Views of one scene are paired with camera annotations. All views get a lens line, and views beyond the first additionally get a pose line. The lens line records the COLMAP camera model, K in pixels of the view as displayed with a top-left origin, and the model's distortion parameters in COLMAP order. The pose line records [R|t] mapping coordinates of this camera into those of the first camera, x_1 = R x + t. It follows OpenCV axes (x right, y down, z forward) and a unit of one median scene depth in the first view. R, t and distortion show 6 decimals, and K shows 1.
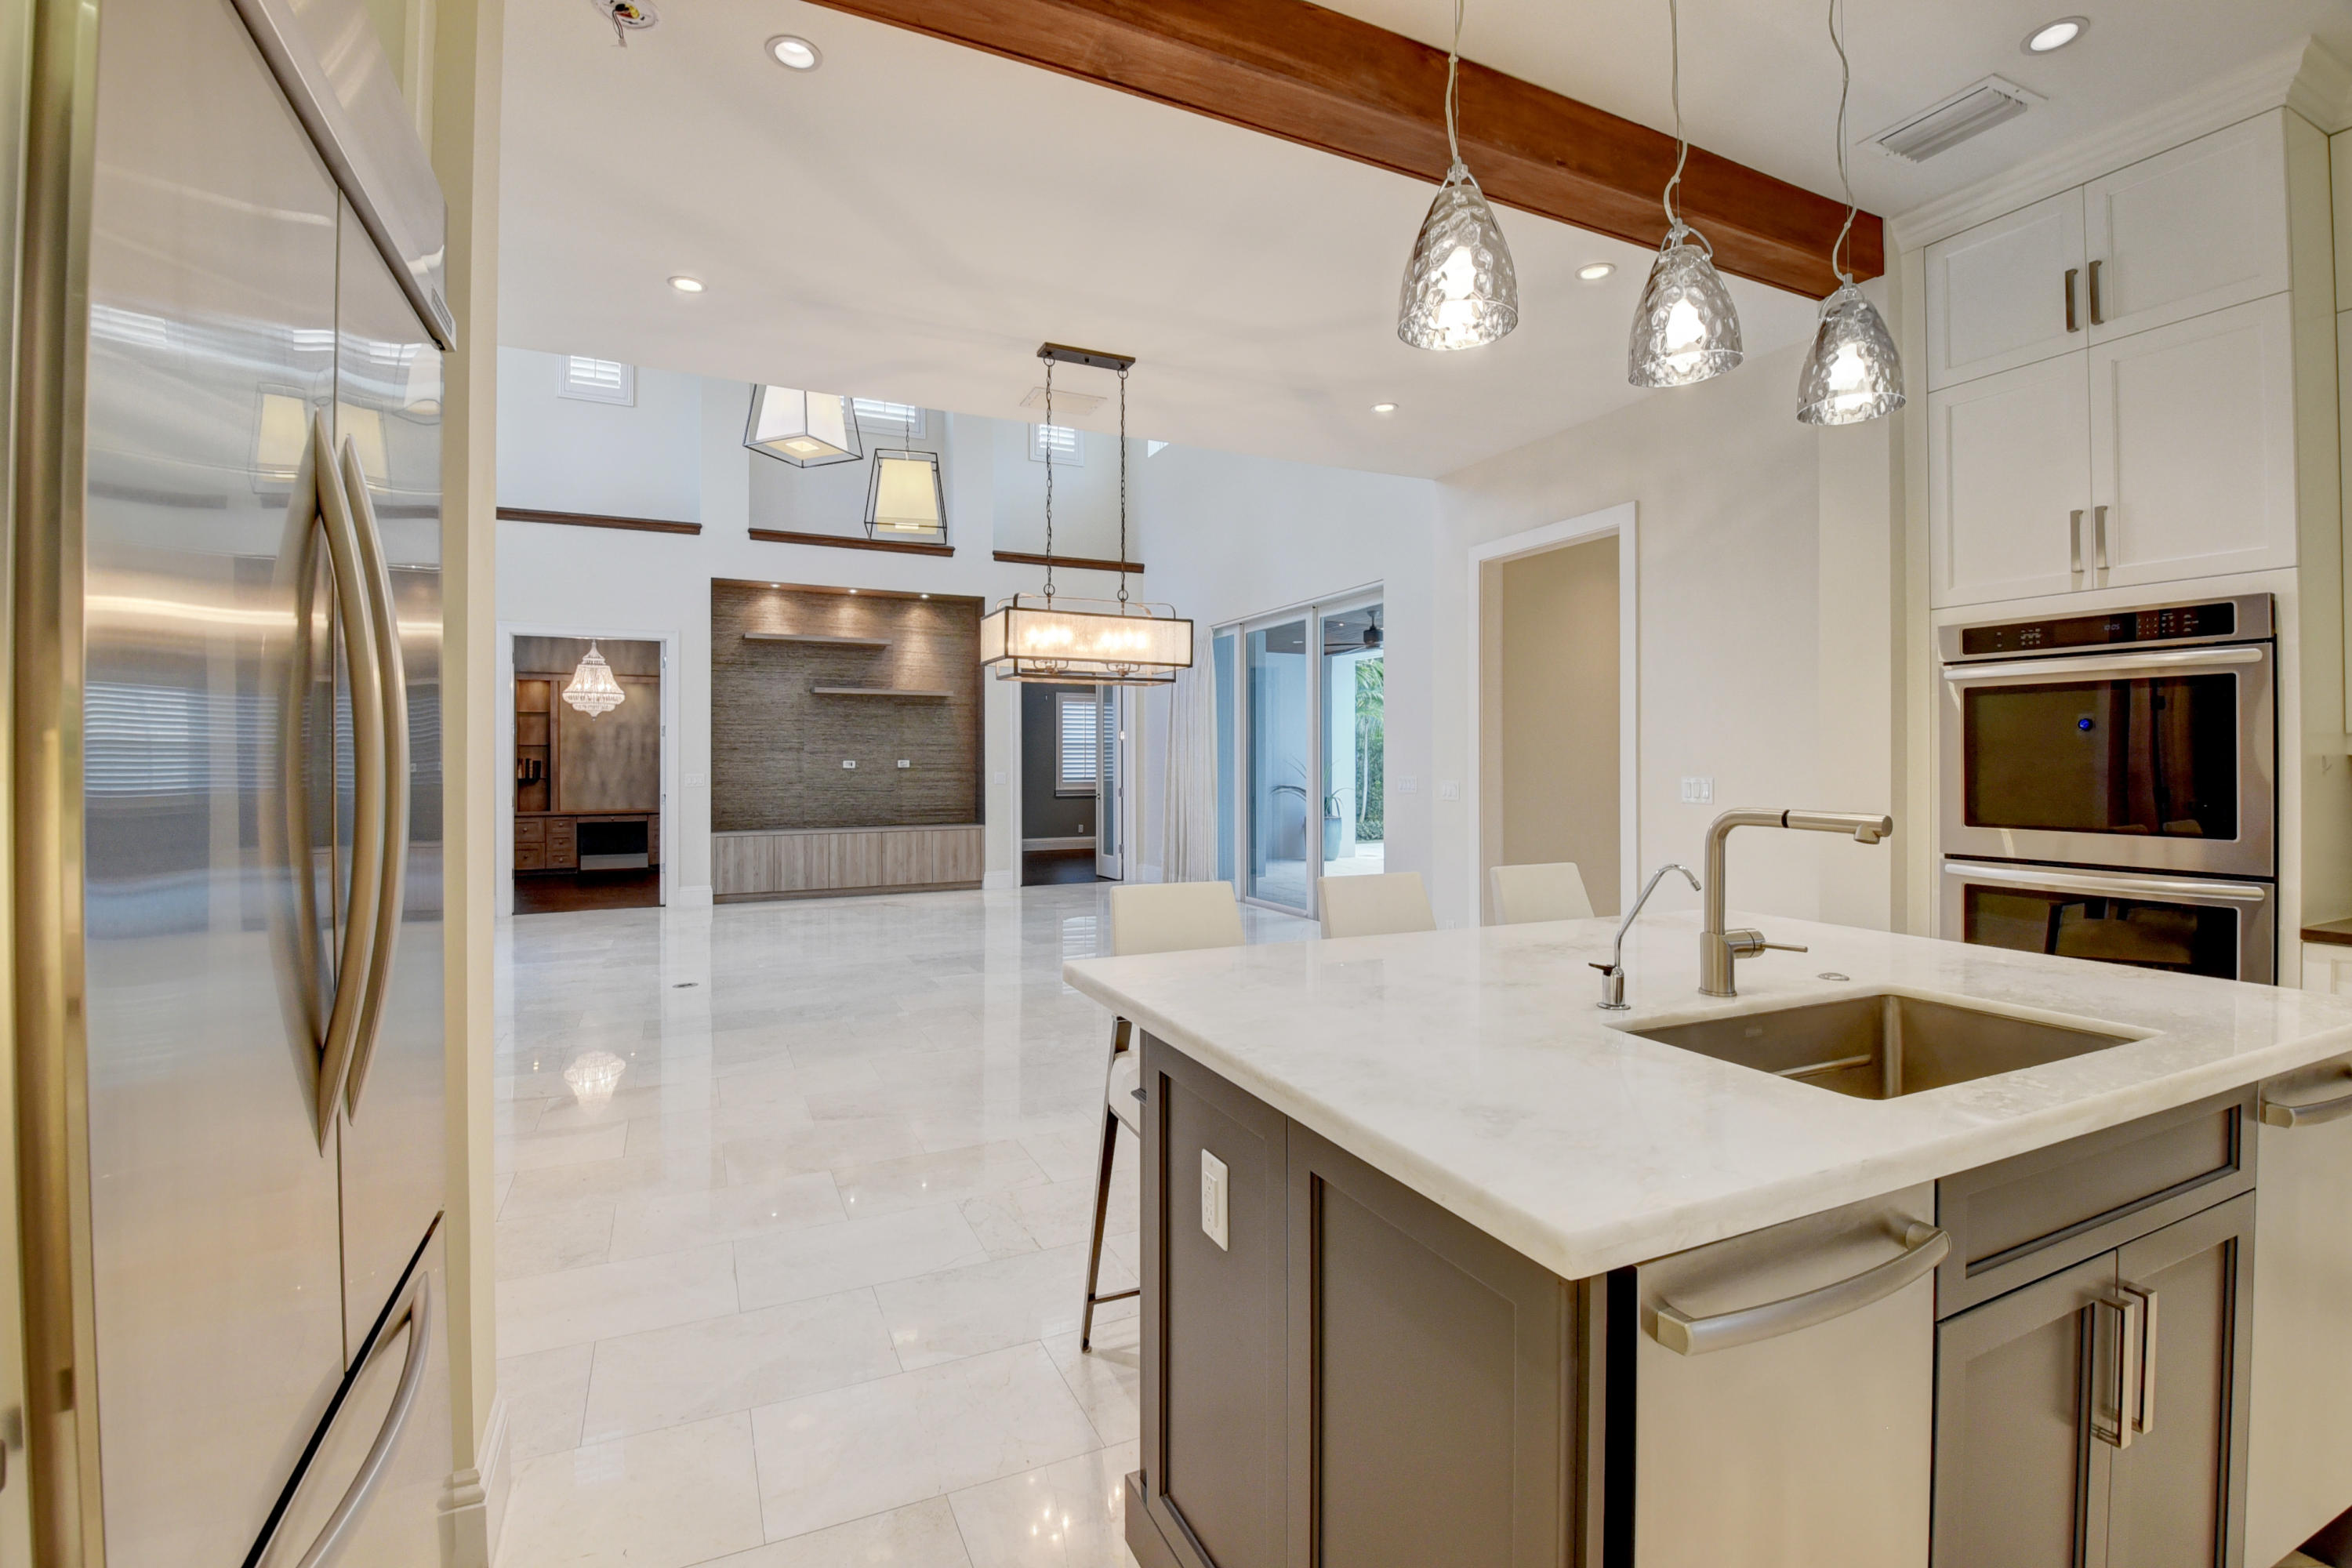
lens RADIAL K [[1039.9, 0, 1187.1], [0, 1039.9, 779.4], [0, 0, 1]] dist [-0.017596, -0.000522]
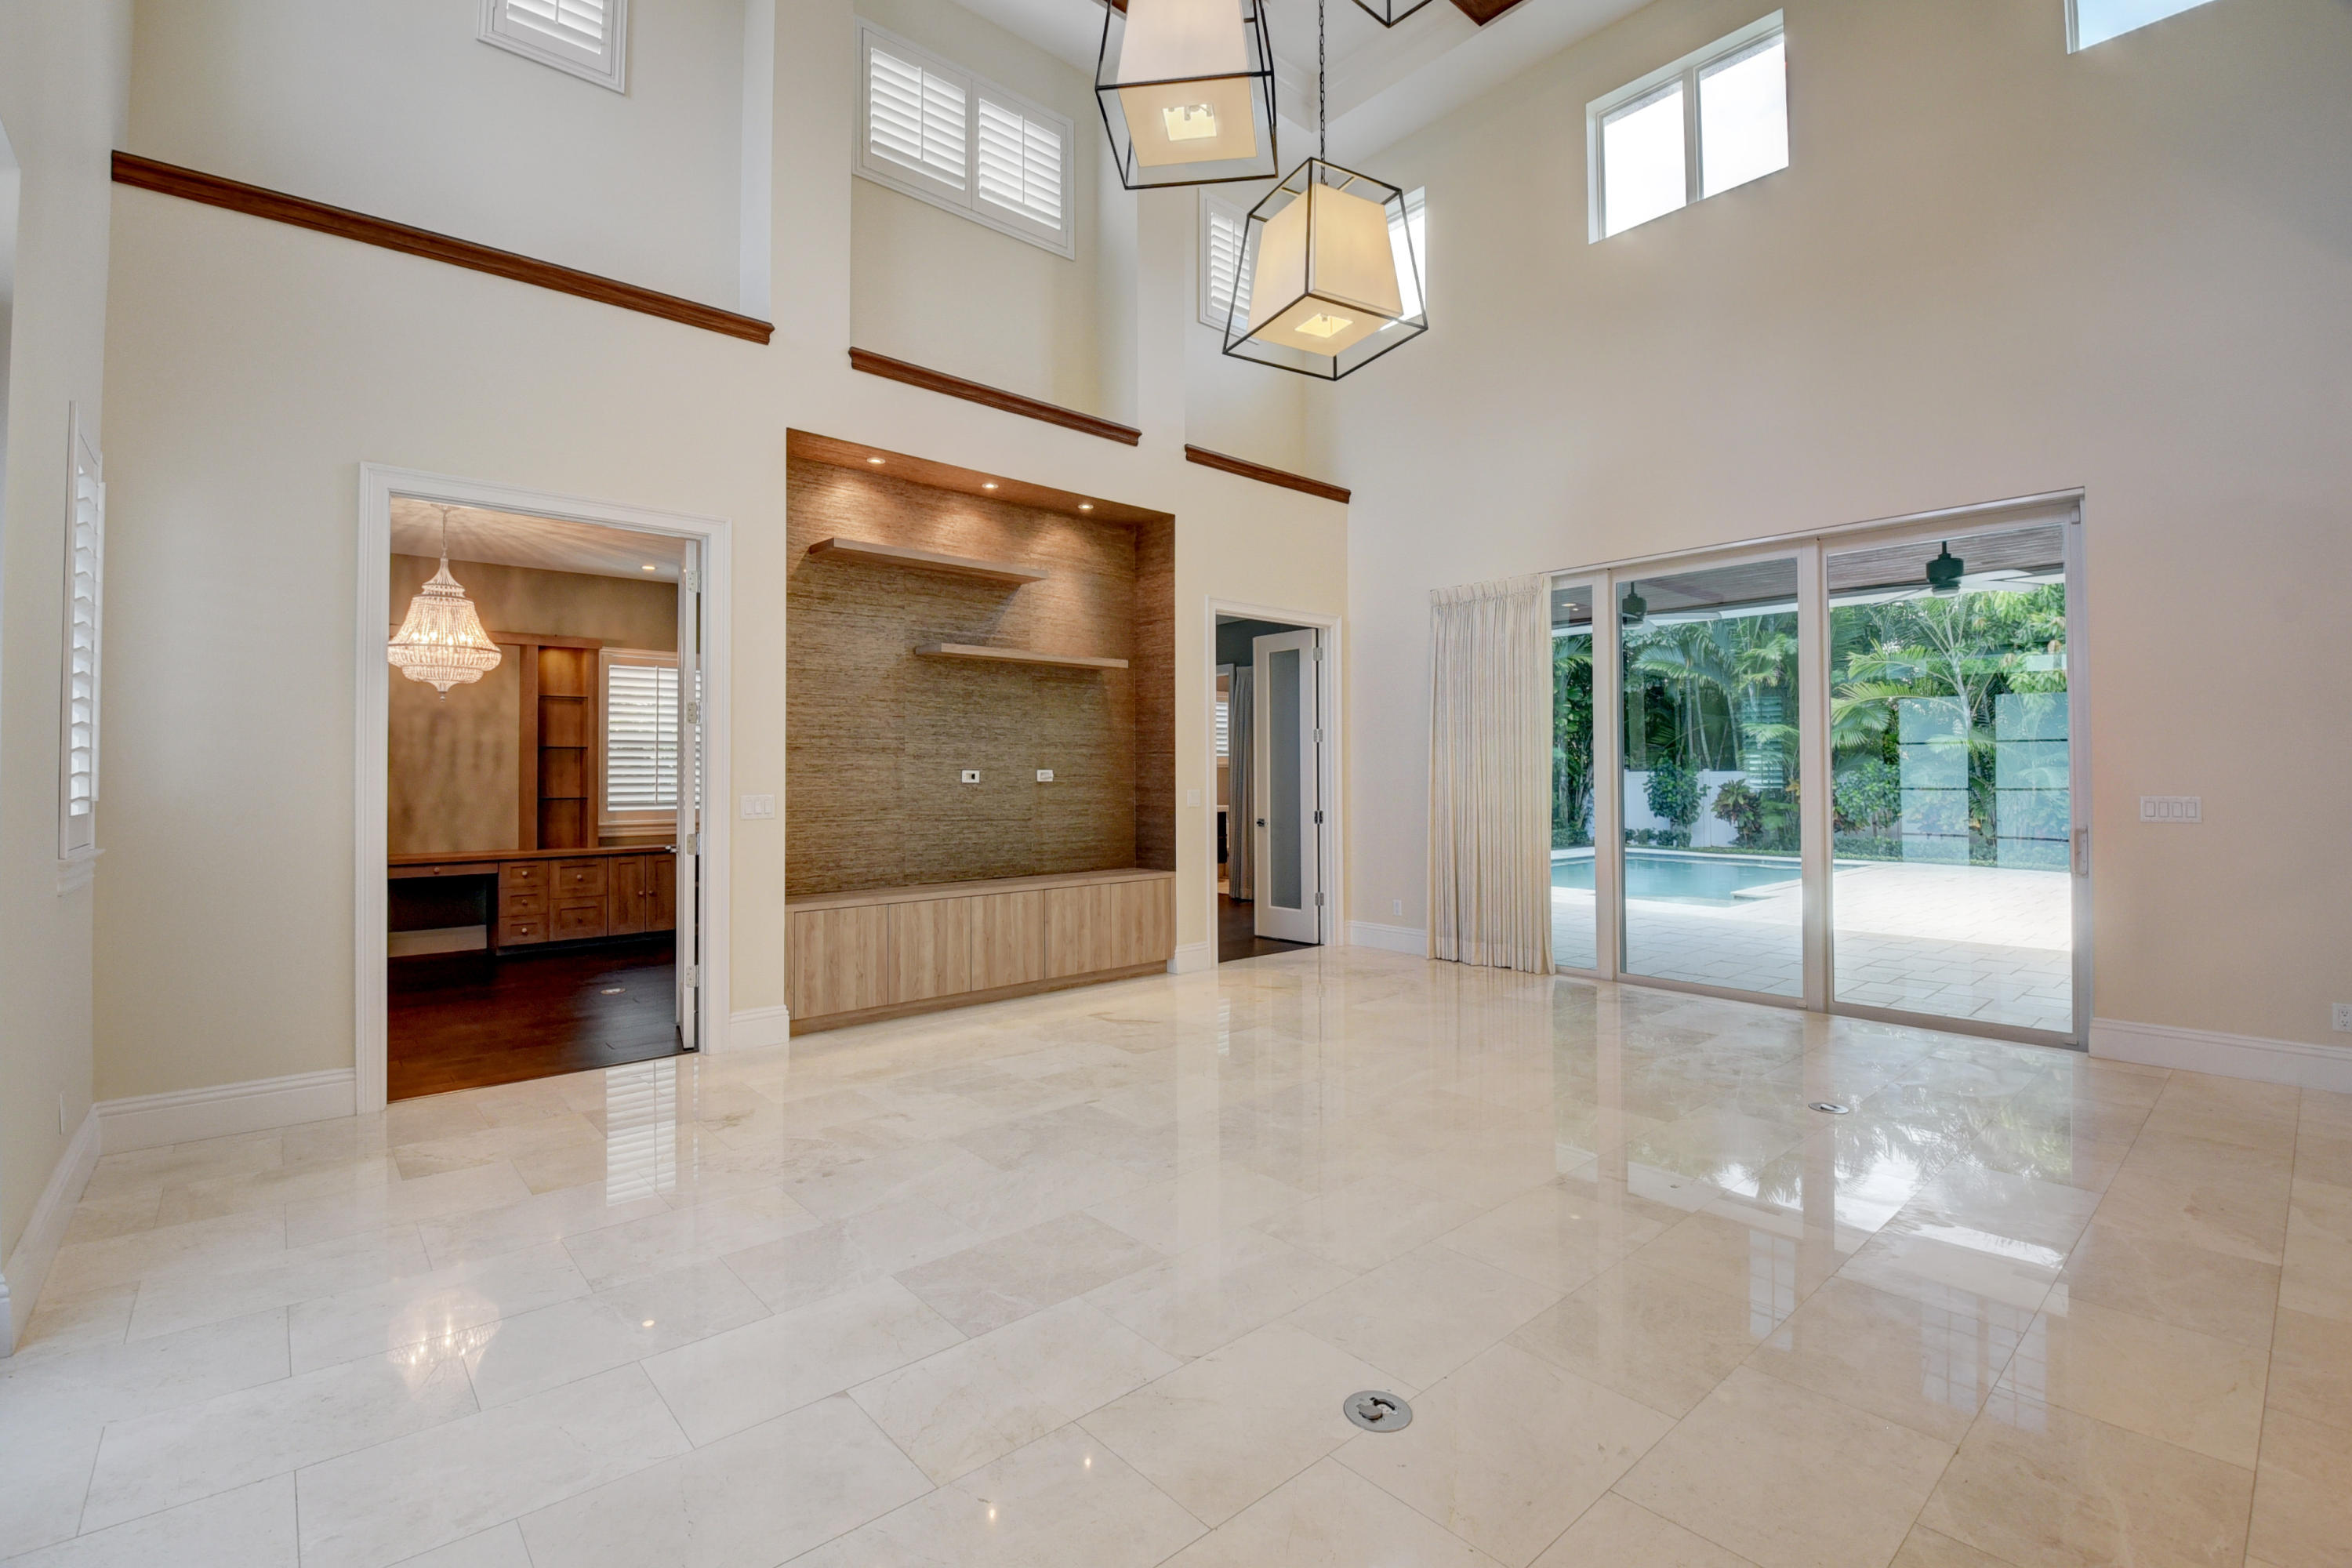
lens RADIAL K [[1039.9, 0, 1168.8], [0, 1039.9, 773.2], [0, 0, 1]] dist [-0.017596, -0.000522]
pose [[0.963367, -0.000729, 0.268187, -0.377663], [0.006560, 0.999761, -0.020847, -0.003145], [-0.268107, 0.021843, 0.963141, 0.396861]]
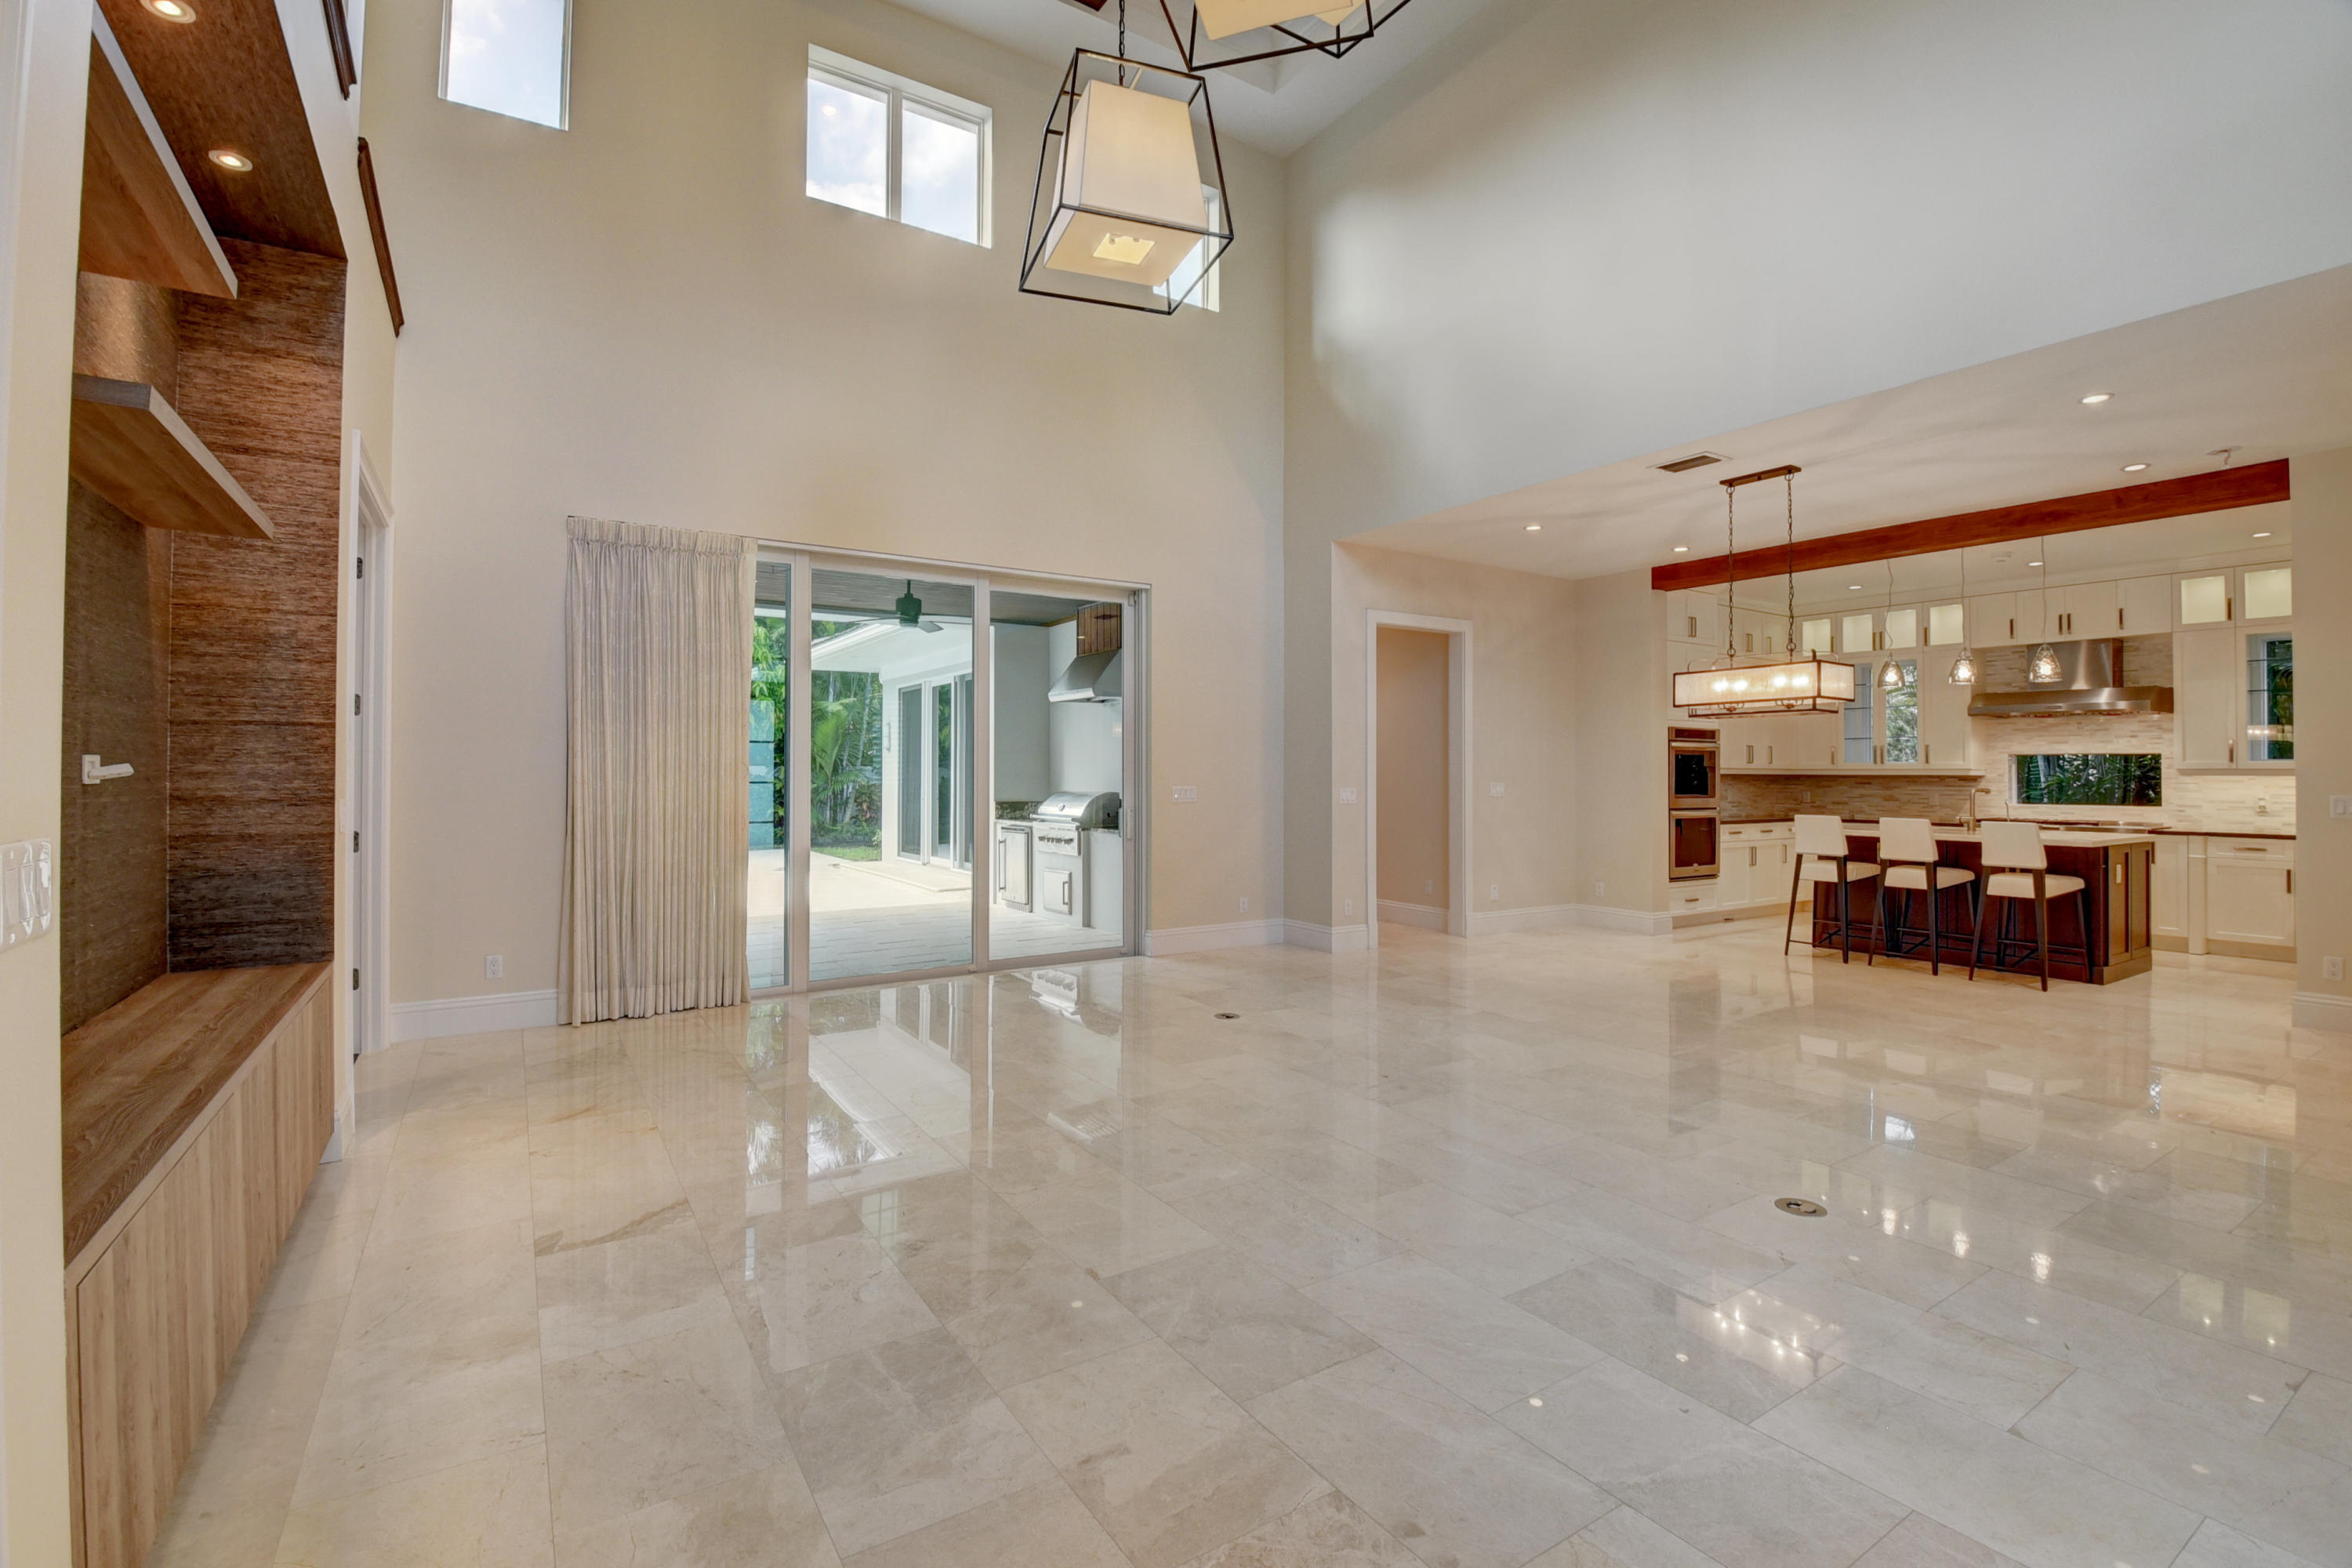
lens RADIAL K [[1039.9, 0, 1175.4], [0, 1039.9, 774.4], [0, 0, 1]] dist [-0.017596, -0.000522]
pose [[-0.133130, -0.000585, 0.991098, -0.556407], [0.010477, 0.999943, 0.001998, -0.011843], [-0.991043, 0.010650, -0.133116, 0.794973]]
